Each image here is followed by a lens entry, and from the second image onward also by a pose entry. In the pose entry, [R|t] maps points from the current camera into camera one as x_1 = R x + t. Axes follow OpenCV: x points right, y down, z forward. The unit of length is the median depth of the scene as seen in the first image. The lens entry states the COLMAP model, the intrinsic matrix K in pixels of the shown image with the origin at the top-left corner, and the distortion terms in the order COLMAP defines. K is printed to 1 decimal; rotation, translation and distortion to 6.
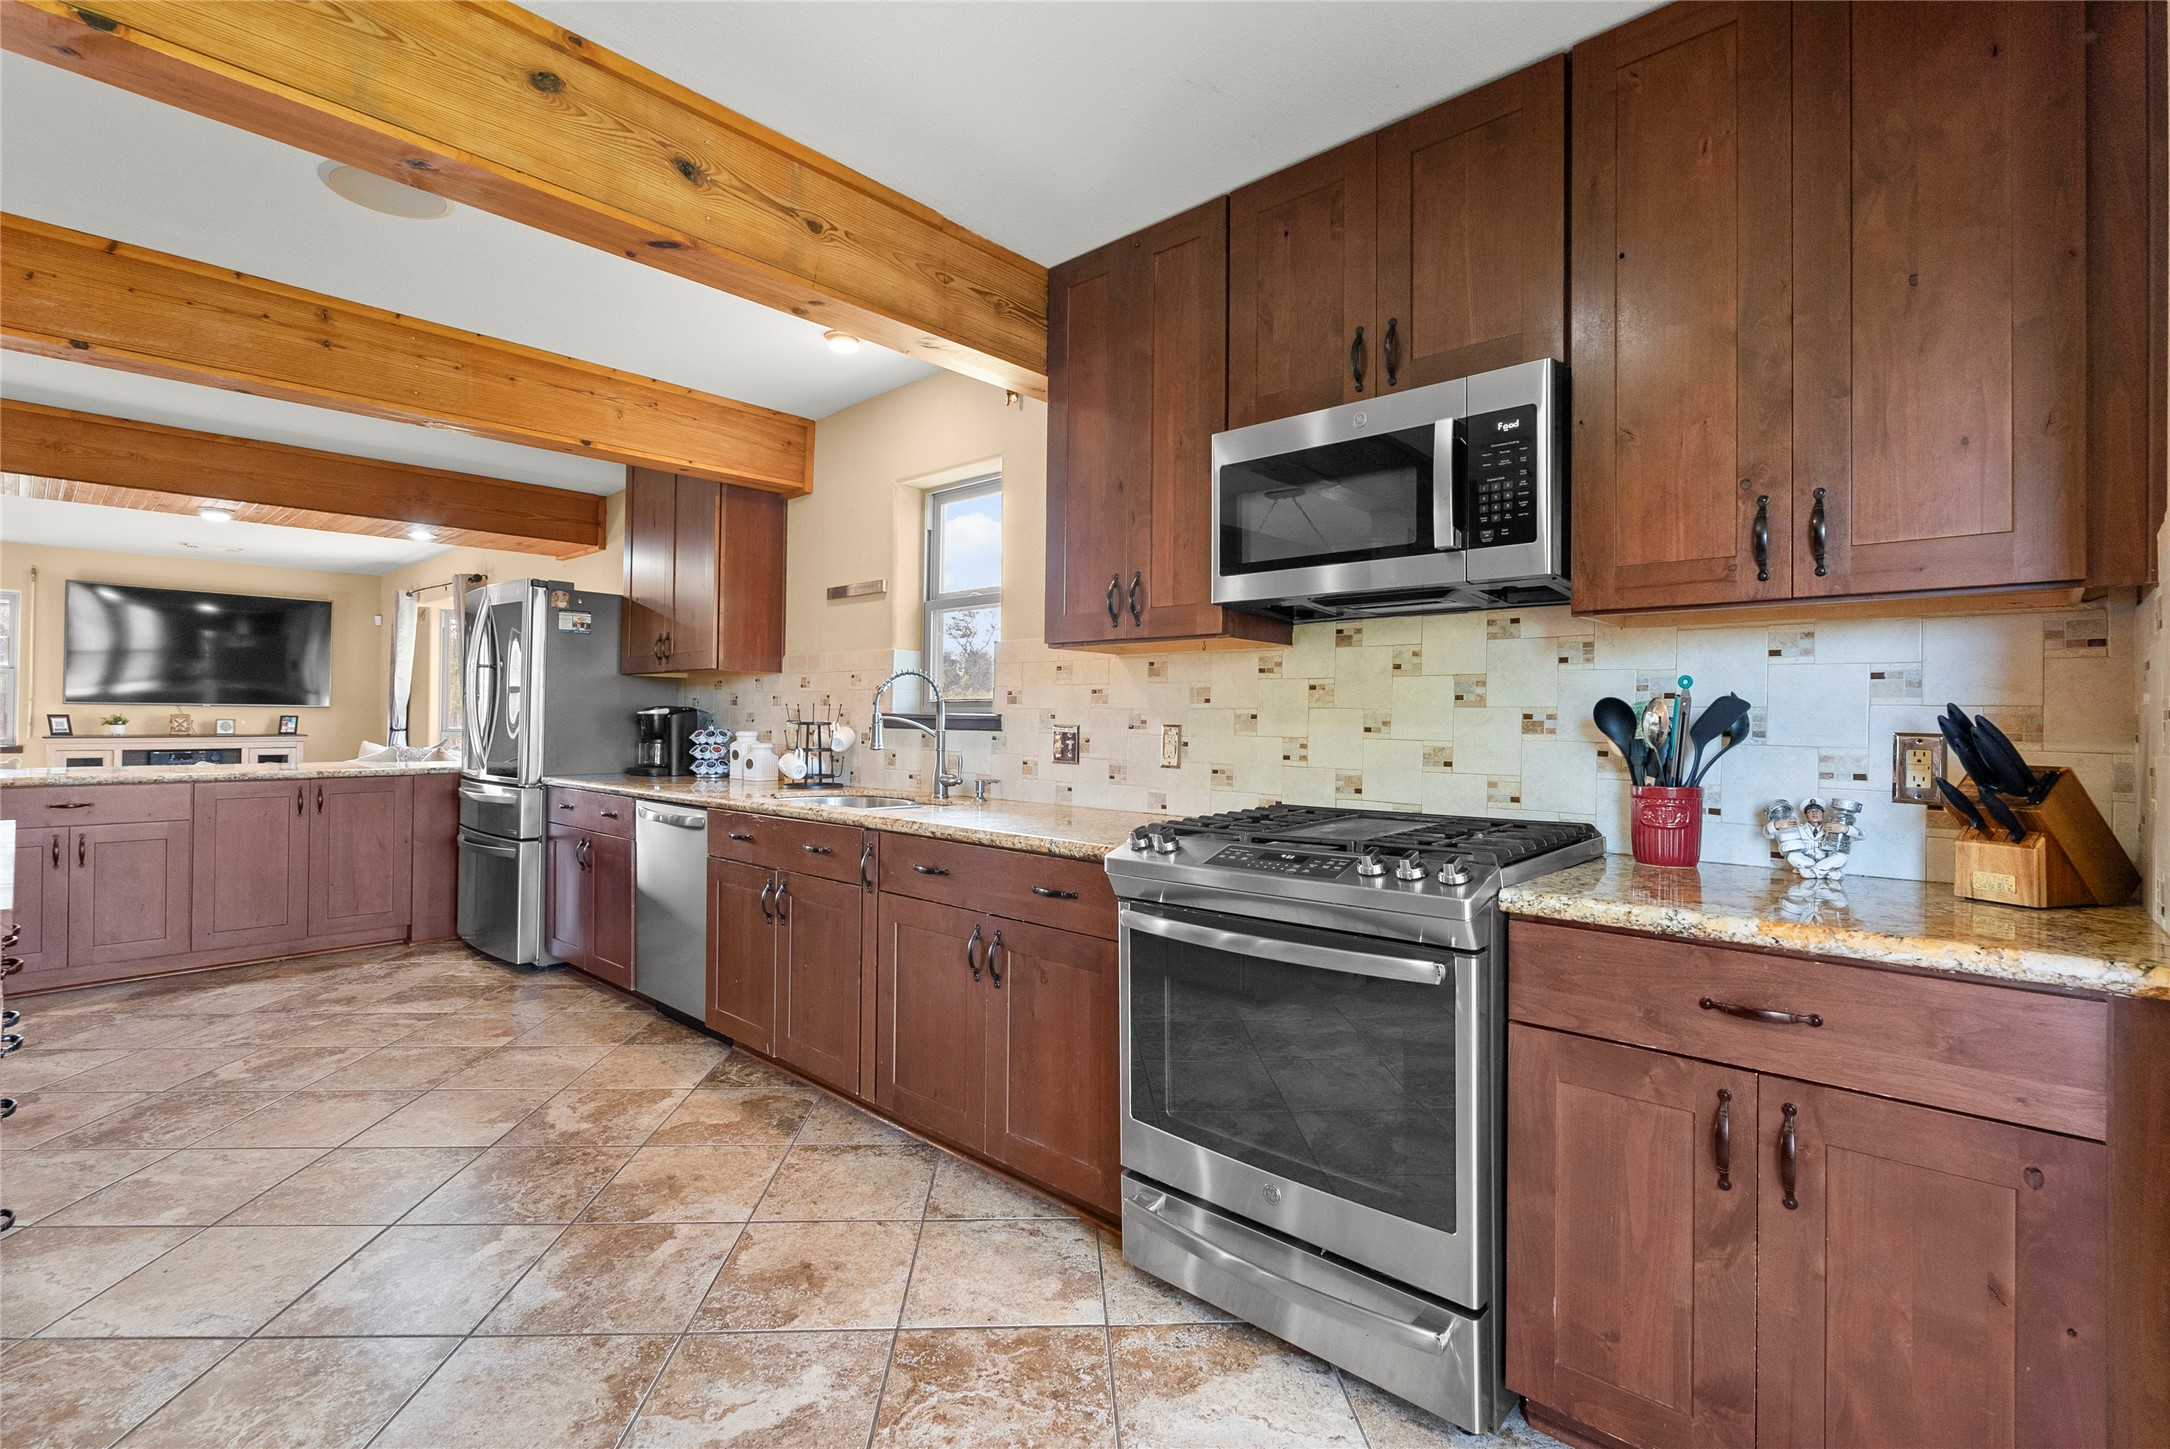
lens RADIAL K [[973.0, 0, 1088.4], [0, 973.0, 715.7], [0, 0, 1]] dist [-0.010426, 0.000281]
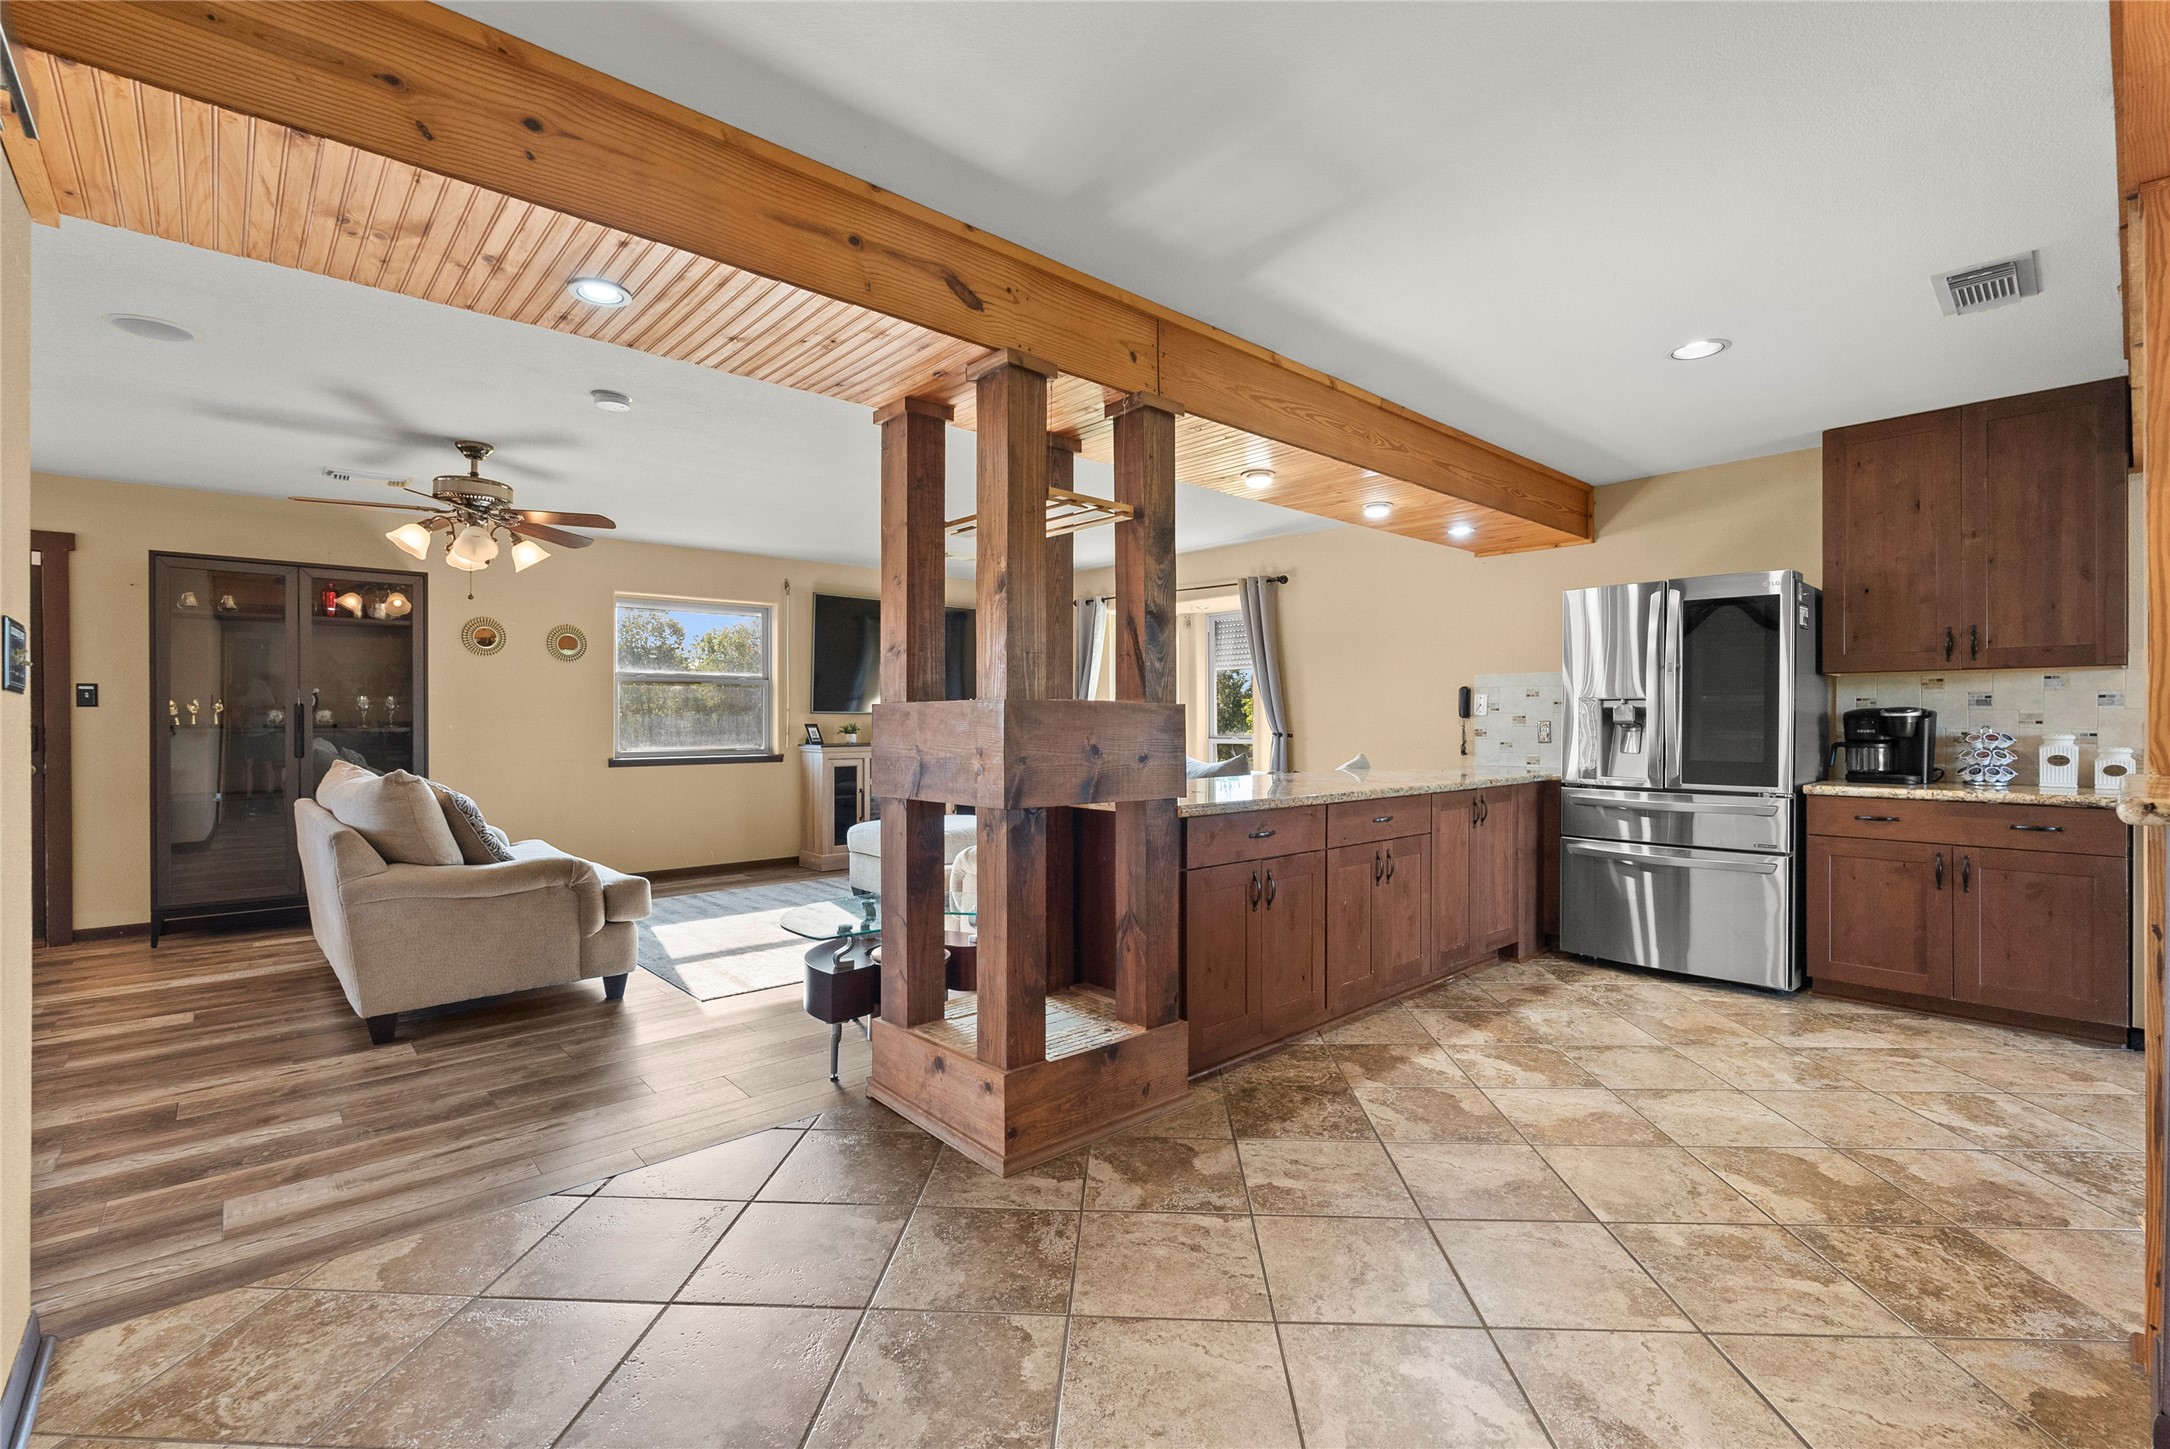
lens RADIAL K [[948.0, 0, 1085.0], [0, 948.0, 724.5], [0, 0, 1]] dist [-0.006376, 0.000079]
pose [[0.994632, -0.009363, -0.103047, -2.688951], [0.010113, 0.999926, 0.006757, -0.017157], [0.102976, -0.007763, 0.994654, 0.104511]]
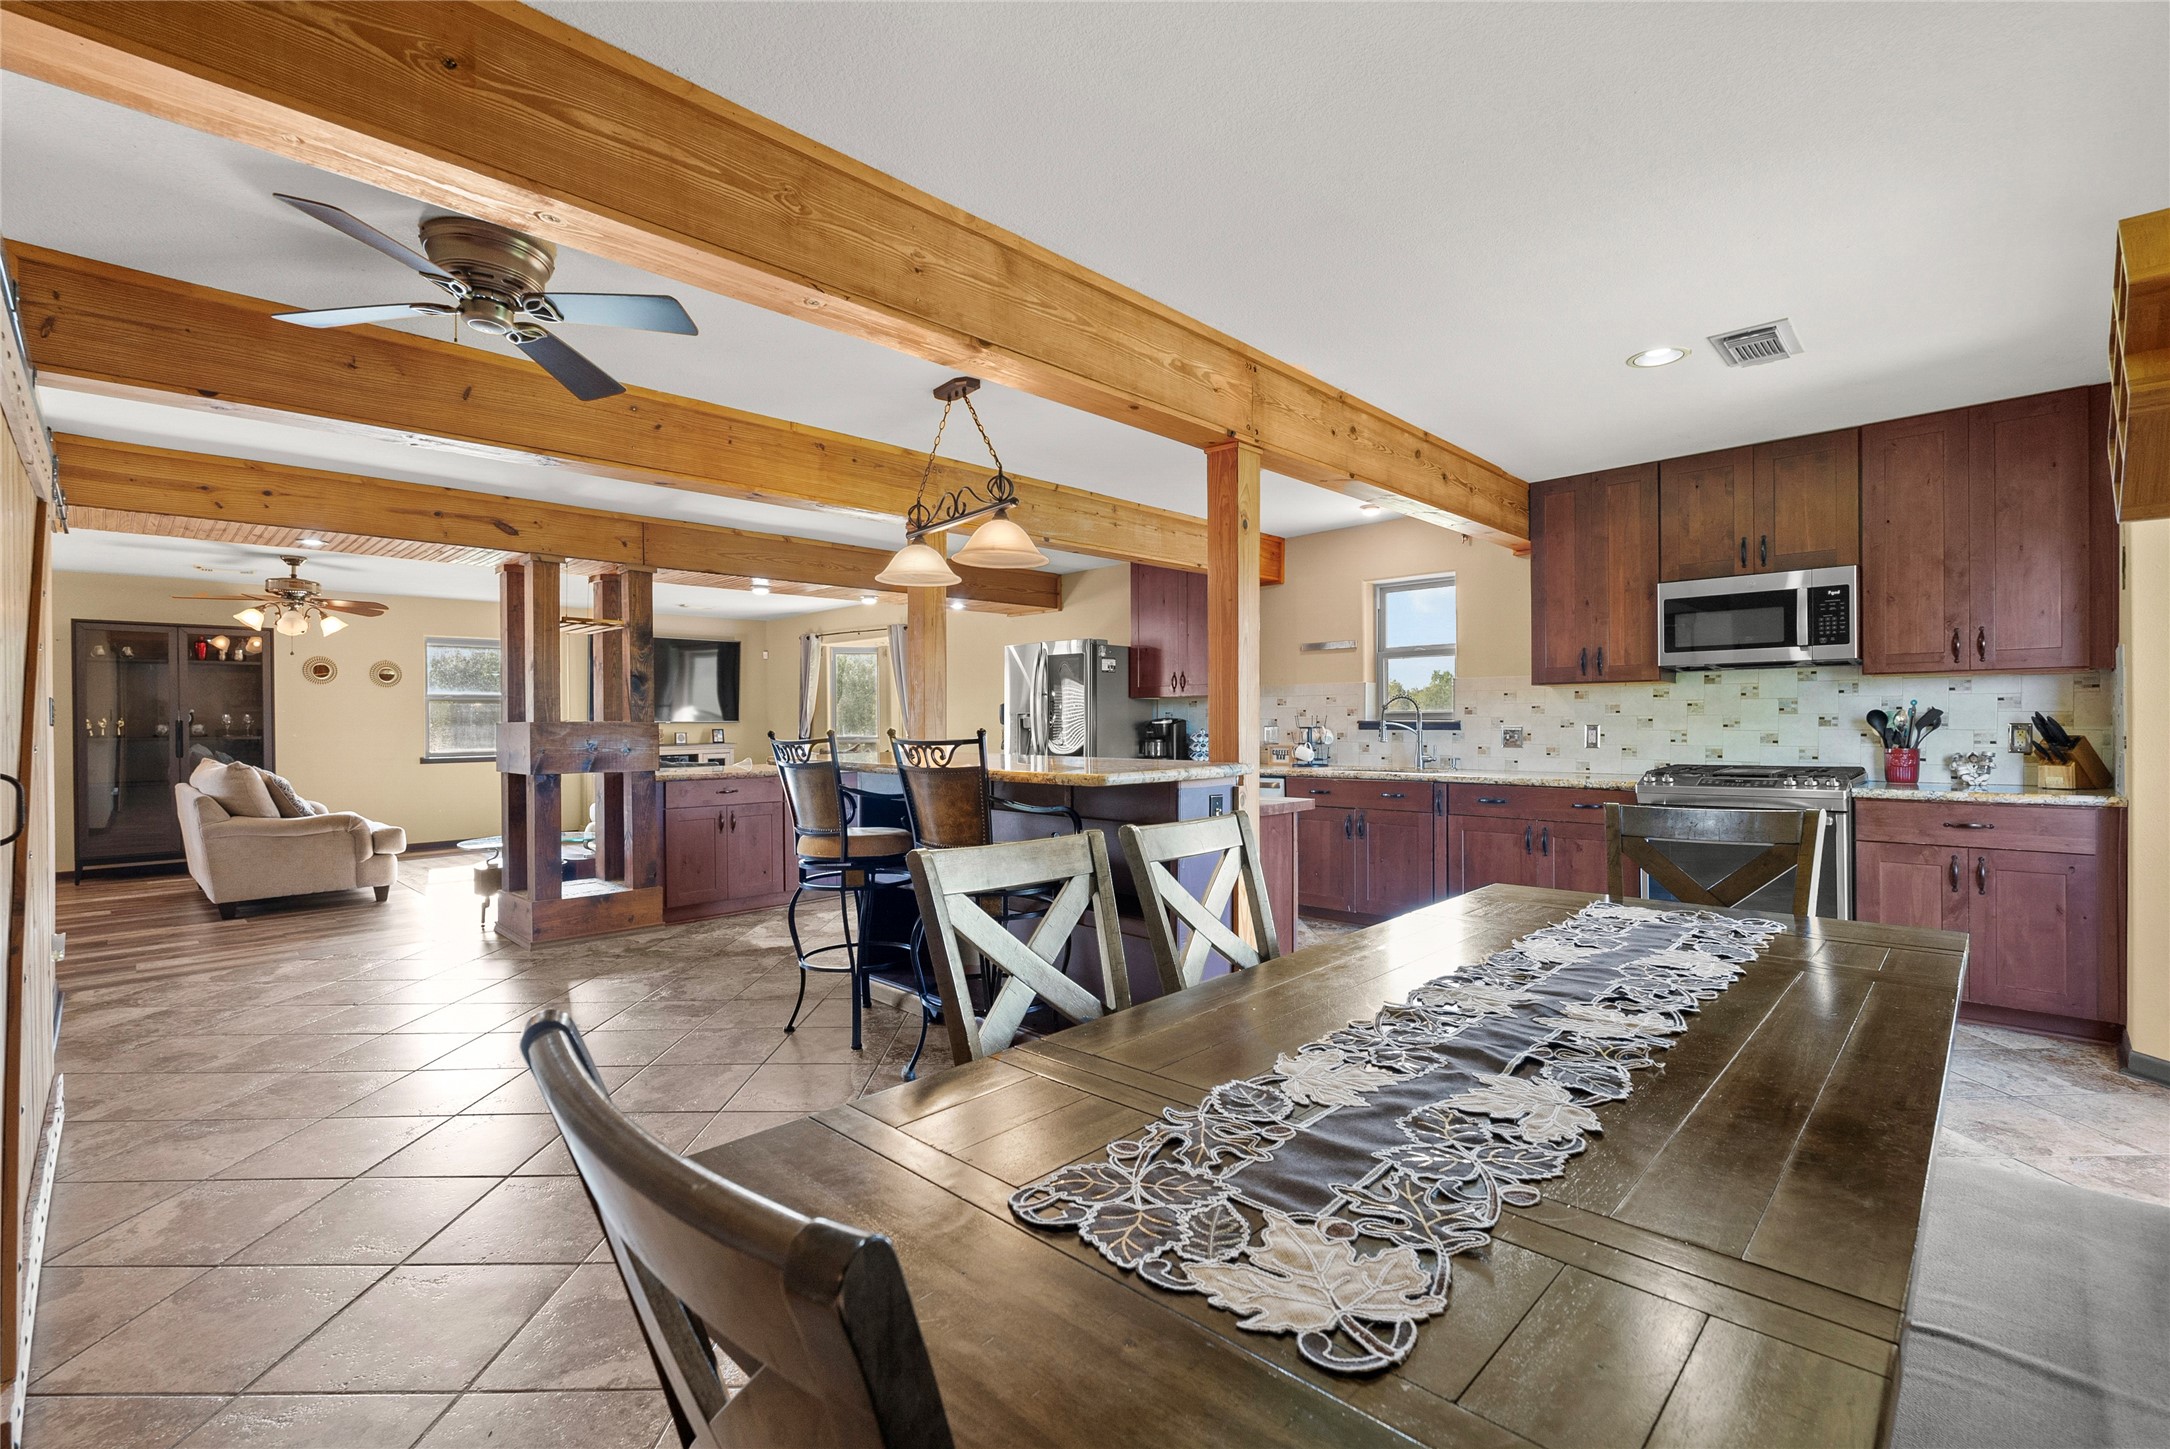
lens RADIAL K [[943.3, 0, 1090.0], [0, 943.3, 727.8], [0, 0, 1]] dist [-0.010946, 0.000595]
pose [[0.999356, -0.015964, -0.032137, -1.238743], [0.016286, 0.999819, 0.009796, -0.028183], [0.031975, -0.010313, 0.999435, -1.253496]]
